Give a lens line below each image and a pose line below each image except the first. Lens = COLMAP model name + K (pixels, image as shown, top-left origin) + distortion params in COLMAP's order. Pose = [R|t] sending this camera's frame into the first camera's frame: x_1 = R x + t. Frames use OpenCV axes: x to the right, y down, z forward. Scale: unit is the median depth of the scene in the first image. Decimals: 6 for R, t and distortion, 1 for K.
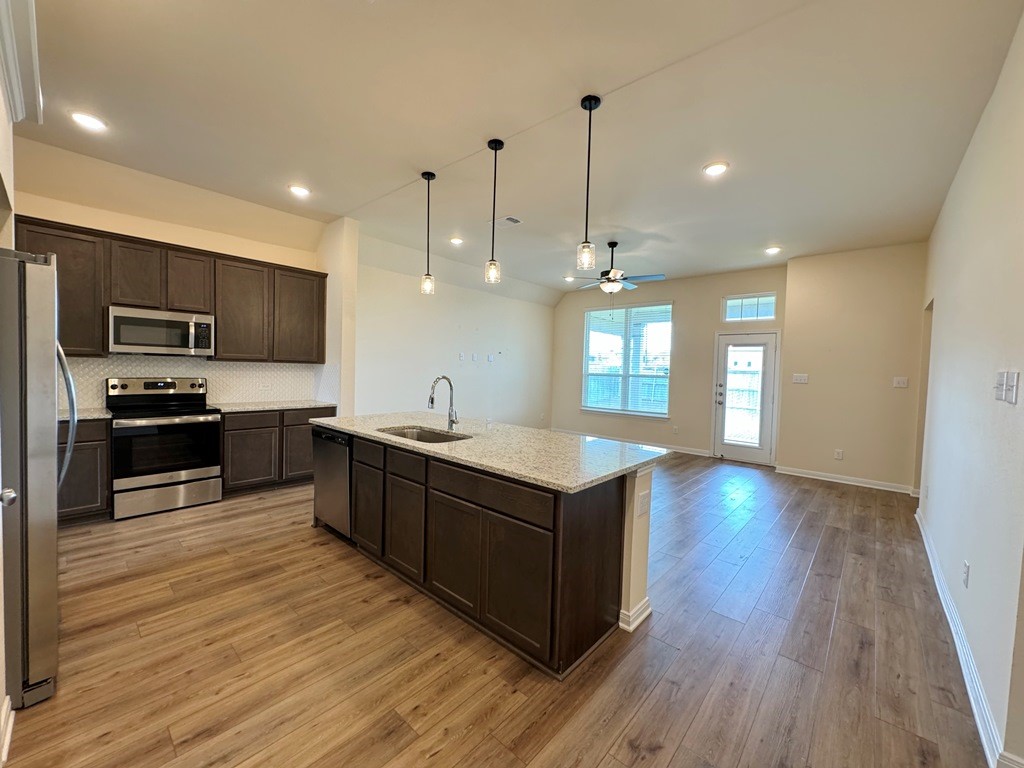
lens RADIAL K [[408.2, 0, 513.0], [0, 408.2, 383.8], [0, 0, 1]] dist [0.000143, 0.000086]
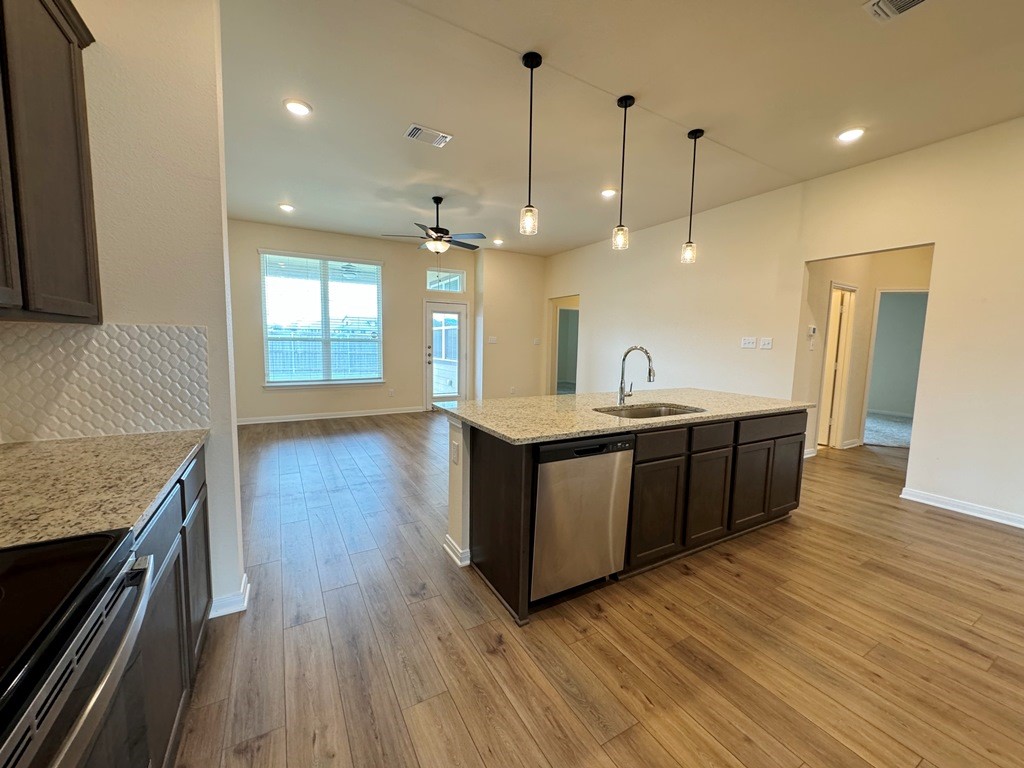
lens RADIAL K [[408.2, 0, 512.3], [0, 408.2, 382.3], [0, 0, 1]] dist [0.000143, 0.000086]
pose [[0.315004, -0.117947, 0.941733, -1.154683], [0.027738, 0.992968, 0.115086, -0.053749], [-0.948685, -0.010130, 0.316060, 0.985981]]
